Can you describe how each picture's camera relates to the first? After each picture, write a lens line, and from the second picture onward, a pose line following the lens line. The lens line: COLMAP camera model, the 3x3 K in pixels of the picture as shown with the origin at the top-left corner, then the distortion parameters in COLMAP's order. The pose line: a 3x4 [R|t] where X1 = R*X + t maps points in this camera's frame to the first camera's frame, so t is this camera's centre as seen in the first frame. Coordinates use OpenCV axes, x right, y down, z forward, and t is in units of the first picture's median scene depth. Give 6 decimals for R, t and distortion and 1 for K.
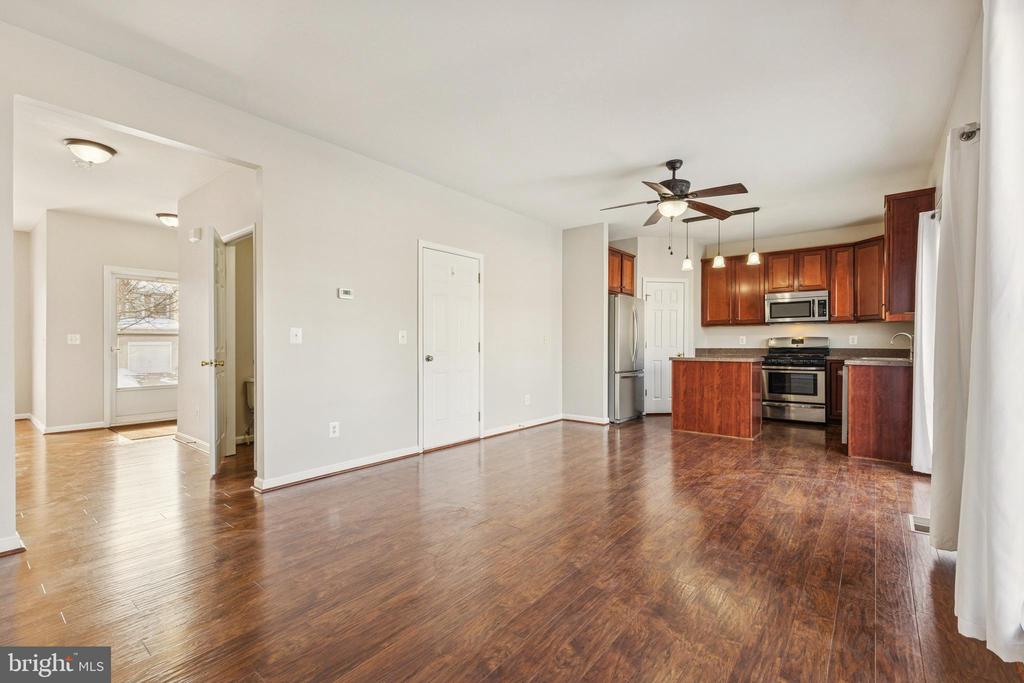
lens RADIAL K [[471.6, 0, 516.2], [0, 471.6, 346.8], [0, 0, 1]] dist [0.037272, 0.000326]
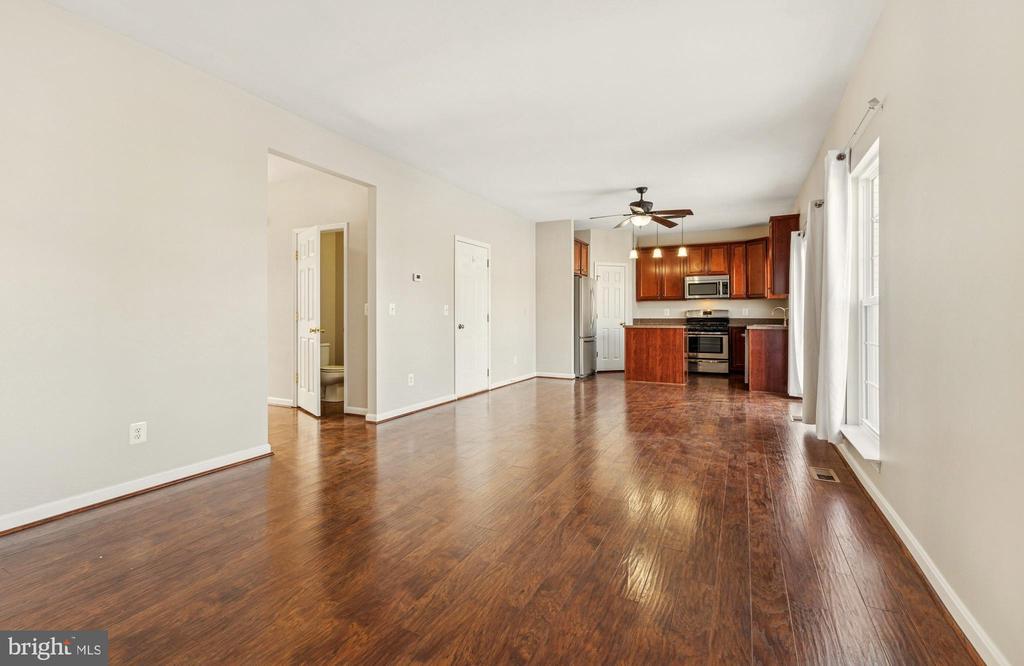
lens RADIAL K [[492.0, 0, 510.9], [0, 492.0, 315.8], [0, 0, 1]] dist [0.092347, -0.000016]
pose [[0.978973, -0.001716, 0.203984, -0.256907], [0.002789, 0.999984, -0.004974, 0.001745], [-0.203972, 0.005438, 0.978962, -0.273751]]
